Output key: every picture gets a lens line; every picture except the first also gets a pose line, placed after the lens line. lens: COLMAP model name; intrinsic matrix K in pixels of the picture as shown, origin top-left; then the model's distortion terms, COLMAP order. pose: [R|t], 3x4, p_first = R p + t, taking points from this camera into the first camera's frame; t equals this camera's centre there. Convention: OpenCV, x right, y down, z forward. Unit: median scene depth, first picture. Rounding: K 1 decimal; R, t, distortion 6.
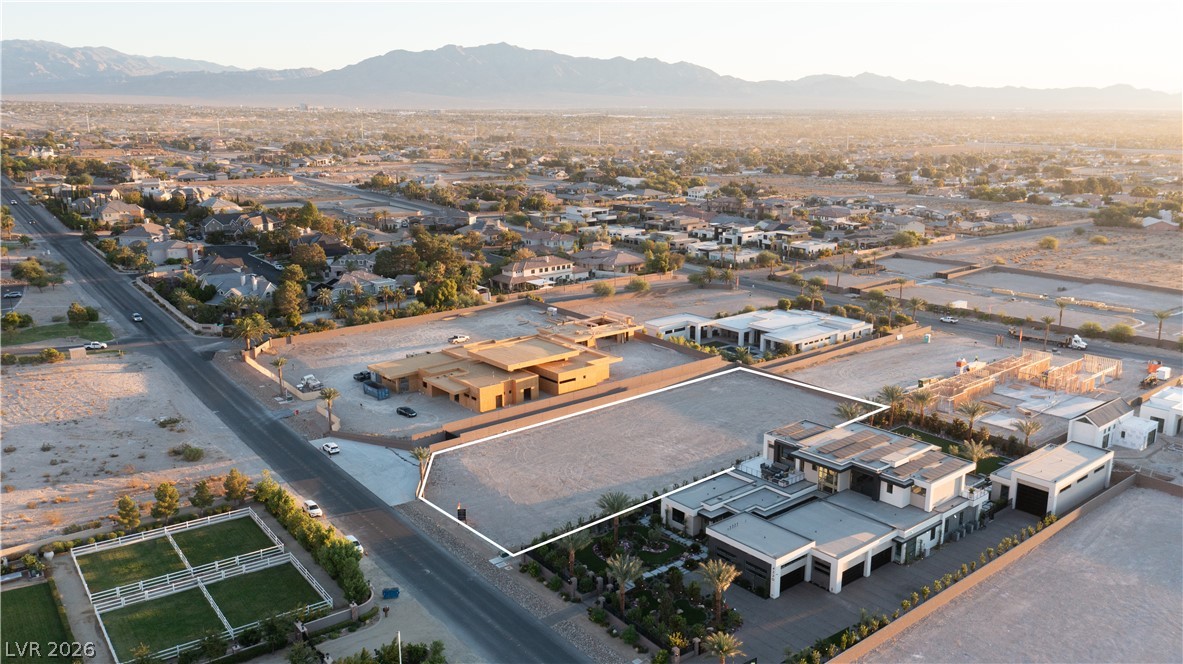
lens RADIAL K [[925.4, 0, 588.6], [0, 925.4, 334.7], [0, 0, 1]] dist [-0.008033, 0.012872]
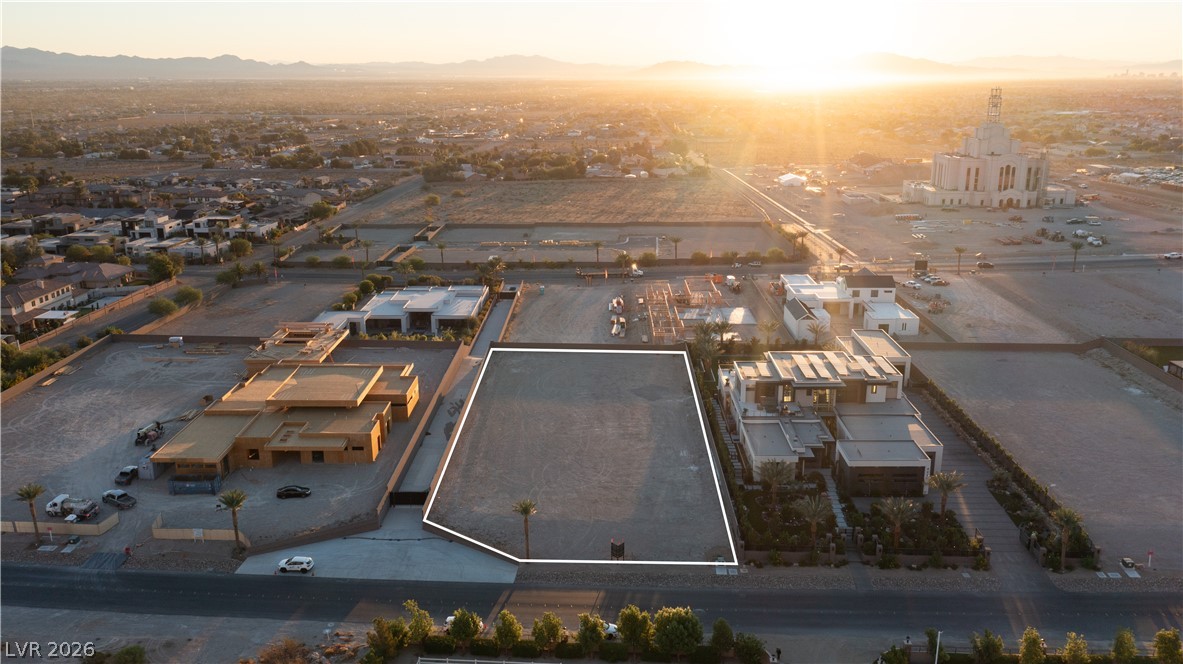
lens RADIAL K [[925.4, 0, 591.9], [0, 925.4, 324.9], [0, 0, 1]] dist [-0.008033, 0.012872]
pose [[0.646806, -0.200348, 0.735869, -0.455602], [0.185137, 0.977264, 0.103341, -0.064942], [-0.739842, 0.069396, 0.669192, 0.256089]]
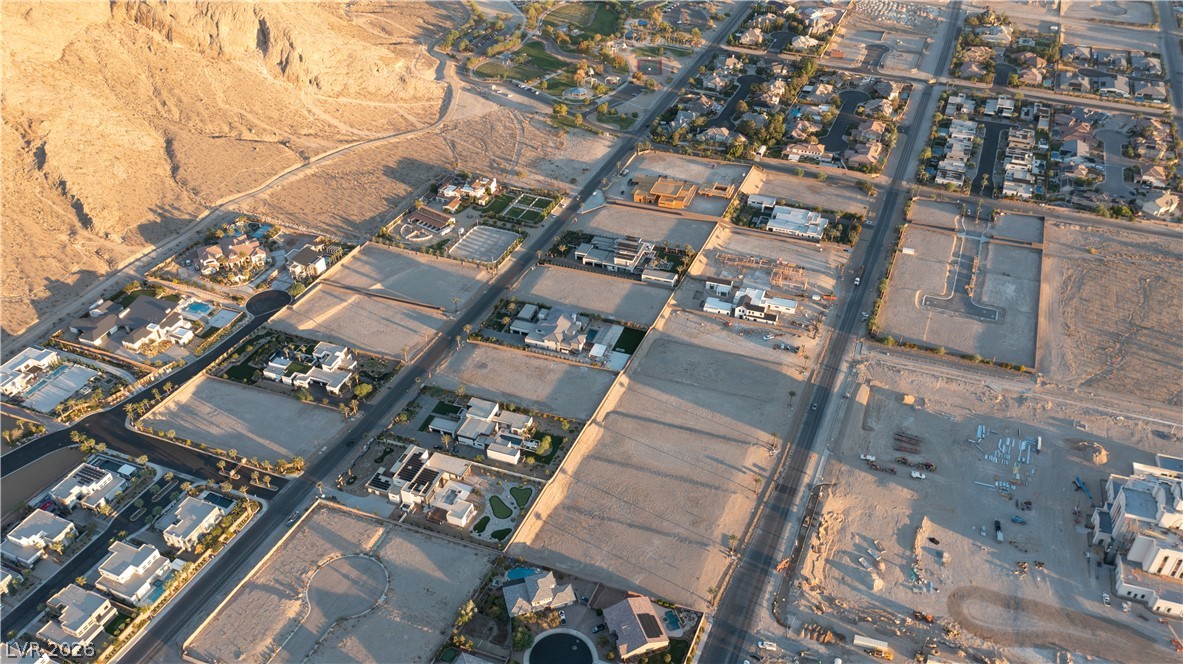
lens RADIAL K [[925.4, 0, 591.2], [0, 925.4, 332.5], [0, 0, 1]] dist [-0.008033, 0.012872]
pose [[0.499439, 0.516081, -0.695860, 2.027576], [-0.197497, 0.849883, 0.488563, -0.952591], [0.843538, -0.106577, 0.526389, -0.838166]]
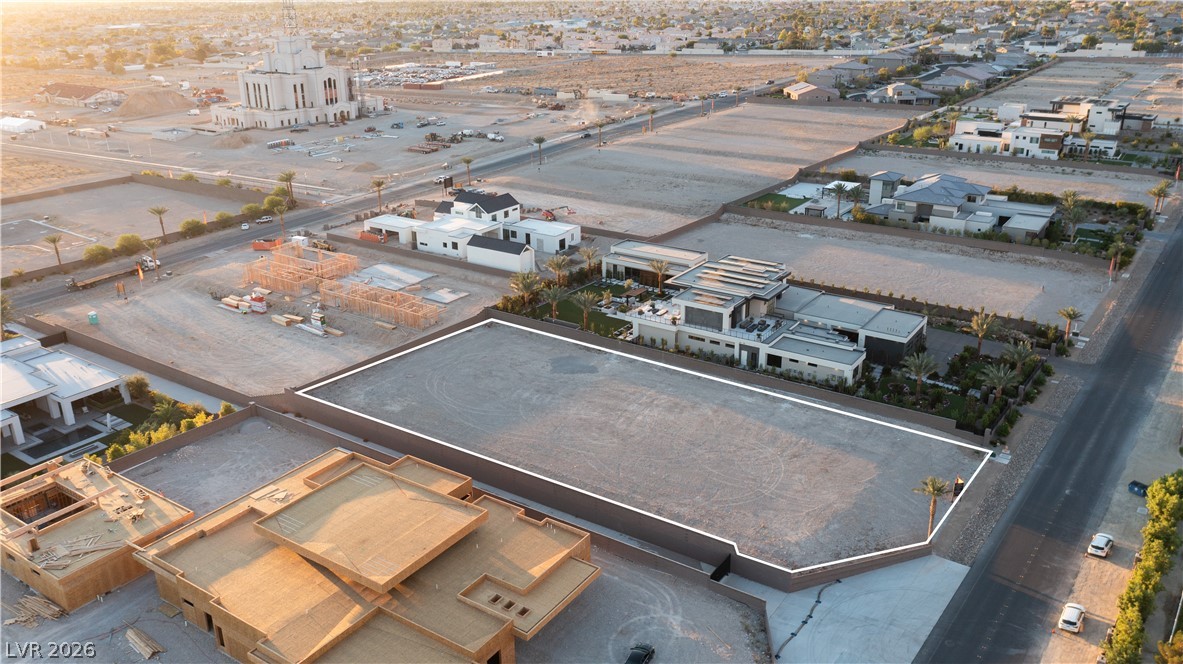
lens RADIAL K [[925.4, 0, 590.3], [0, 925.4, 335.1], [0, 0, 1]] dist [-0.008033, 0.012872]
pose [[-0.279576, -0.342558, 0.896934, -0.452268], [0.244072, 0.878140, 0.411459, -0.212579], [-0.928583, 0.333951, -0.161898, 0.847139]]
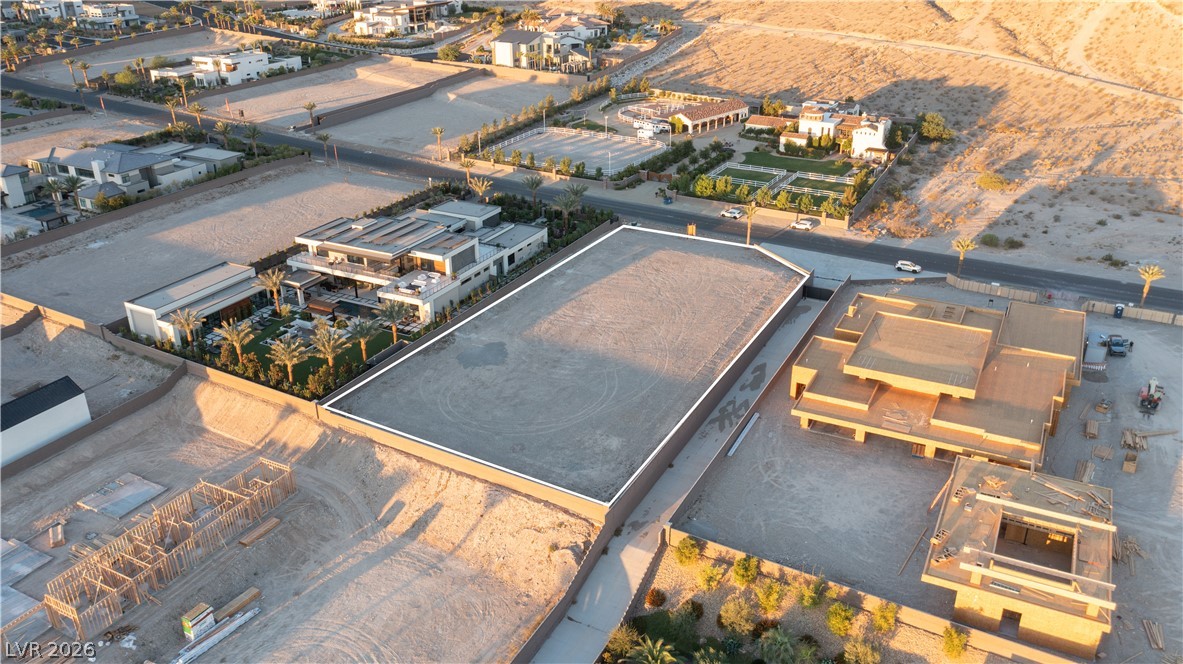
lens RADIAL K [[925.4, 0, 590.3], [0, 925.4, 320.1], [0, 0, 1]] dist [-0.008033, 0.012872]
pose [[-0.920114, 0.171494, -0.352108, 0.298976], [-0.082903, 0.793381, 0.603053, -0.303772], [0.382776, 0.584068, -0.715784, 1.201392]]
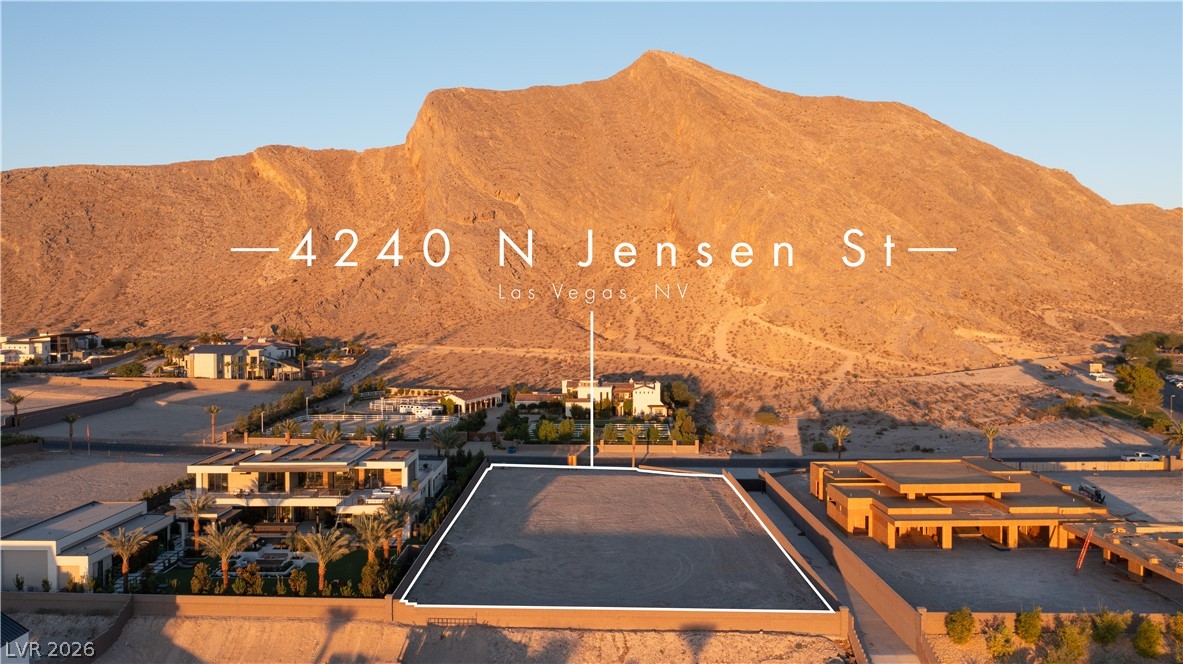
lens RADIAL K [[925.4, 0, 589.3], [0, 925.4, 331.9], [0, 0, 1]] dist [-0.008033, 0.012872]
pose [[-0.634321, 0.023916, -0.772700, 0.511914], [-0.183120, 0.966427, 0.180238, -0.132829], [0.751069, 0.255825, -0.608645, 1.068100]]
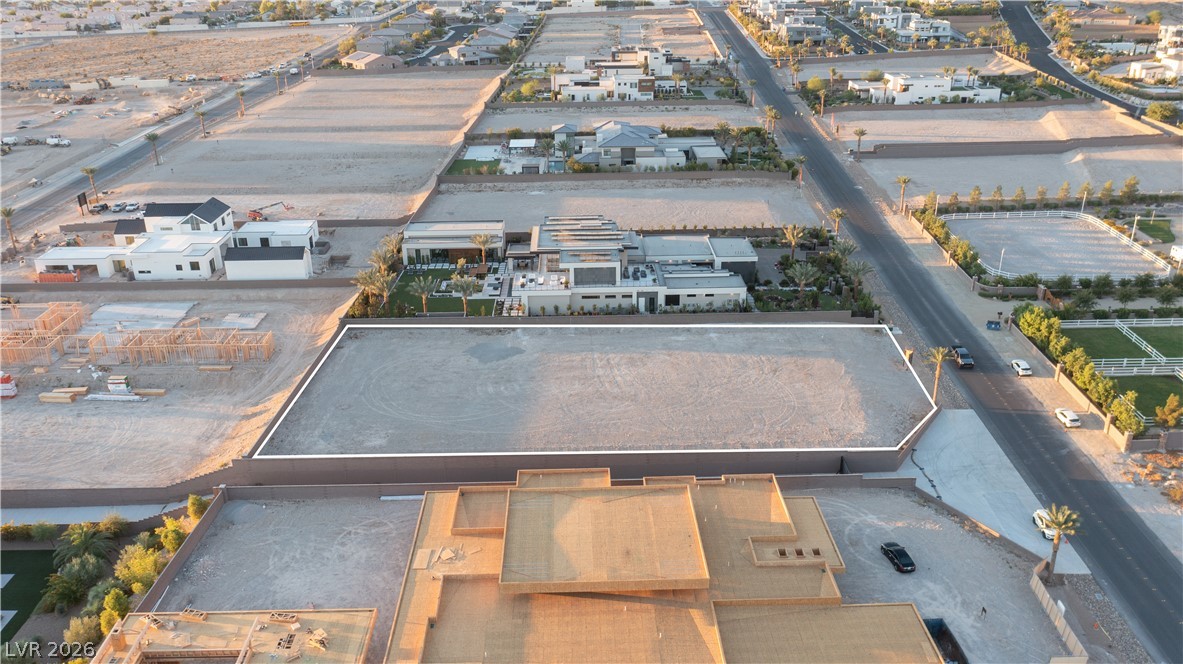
lens RADIAL K [[925.4, 0, 592.2], [0, 925.4, 335.3], [0, 0, 1]] dist [-0.008033, 0.012872]
pose [[-0.784987, -0.234138, 0.573563, -0.269704], [0.164885, 0.813475, 0.557738, -0.275869], [-0.597166, 0.532389, -0.599962, 1.098113]]
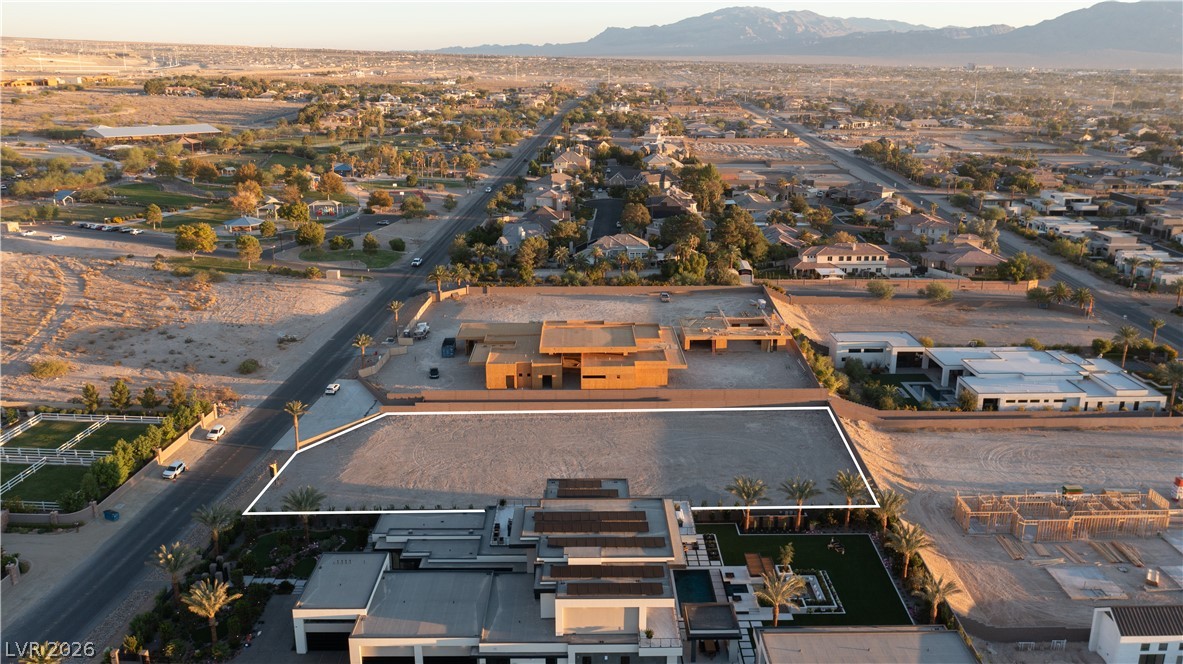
lens RADIAL K [[925.4, 0, 589.0], [0, 925.4, 330.3], [0, 0, 1]] dist [-0.008033, 0.012872]
pose [[0.772979, 0.173855, -0.610146, 0.444495], [-0.151543, 0.984478, 0.088530, -0.063440], [0.616067, 0.024031, 0.787327, 0.245514]]
